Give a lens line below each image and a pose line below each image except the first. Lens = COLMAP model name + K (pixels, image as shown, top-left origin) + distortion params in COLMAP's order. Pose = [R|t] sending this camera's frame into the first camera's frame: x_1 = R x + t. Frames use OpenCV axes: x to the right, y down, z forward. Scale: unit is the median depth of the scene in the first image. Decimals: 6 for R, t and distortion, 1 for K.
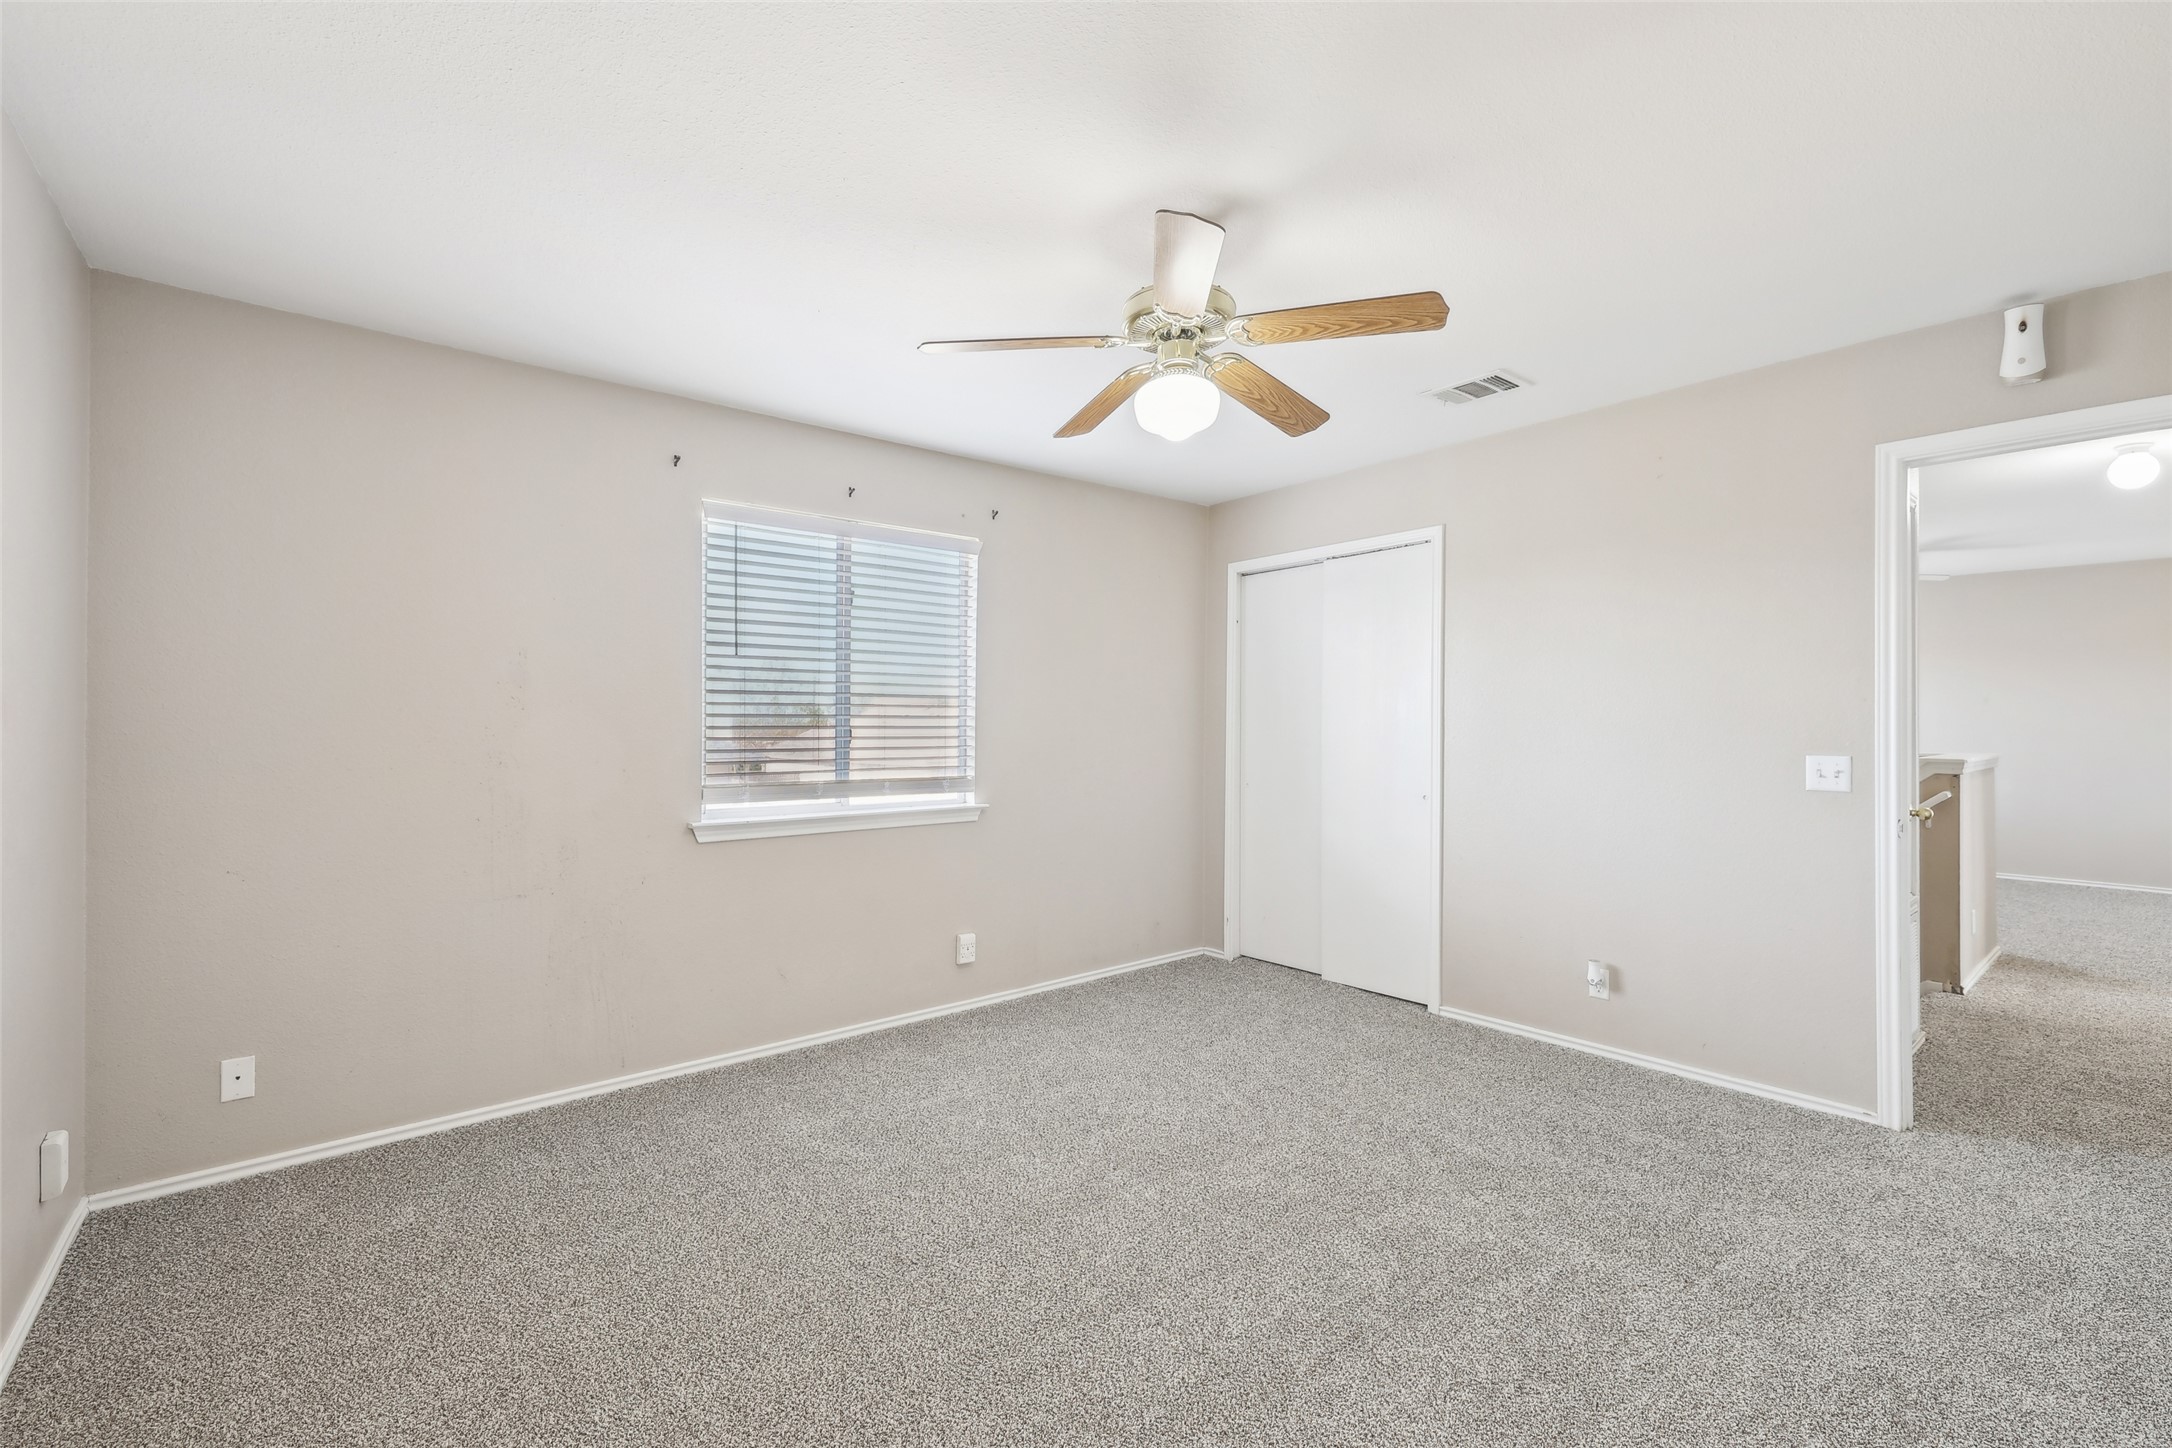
lens RADIAL K [[930.6, 0, 1087.2], [0, 930.6, 728.2], [0, 0, 1]] dist [-0.013369, 0.000285]
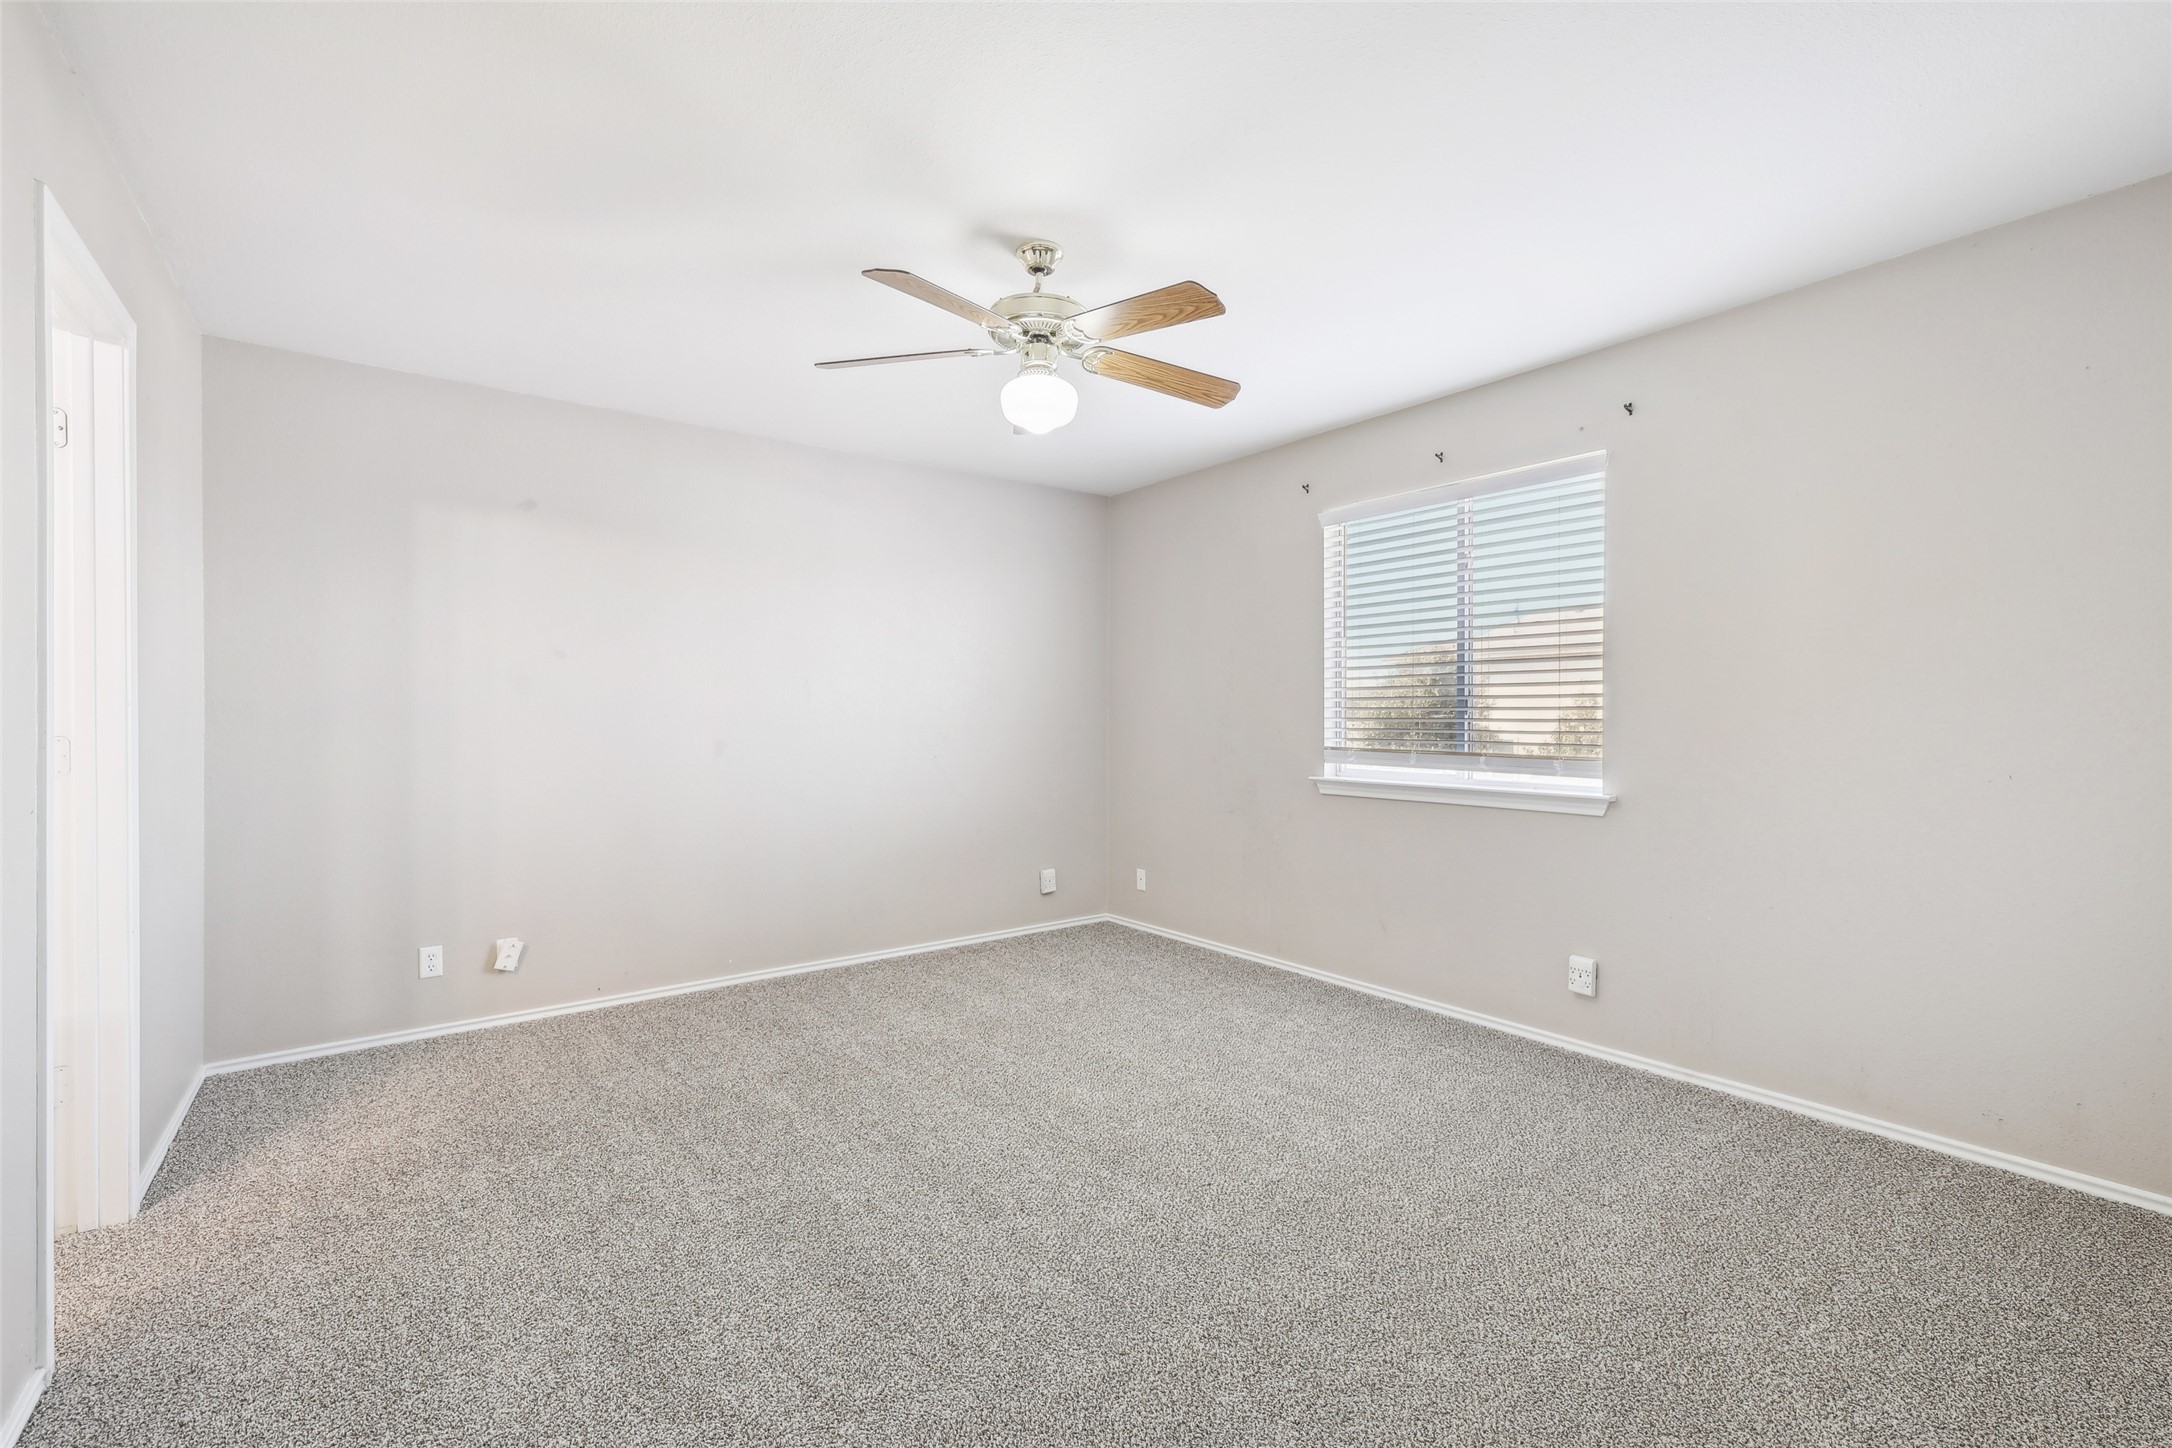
lens RADIAL K [[936.1, 0, 1088.7], [0, 936.1, 707.2], [0, 0, 1]] dist [0.003574, 0.000310]
pose [[-0.045116, -0.002941, -0.998977, 0.781862], [0.003972, 0.999987, -0.003124, 0.011057], [0.998974, -0.004109, -0.045104, 0.702540]]
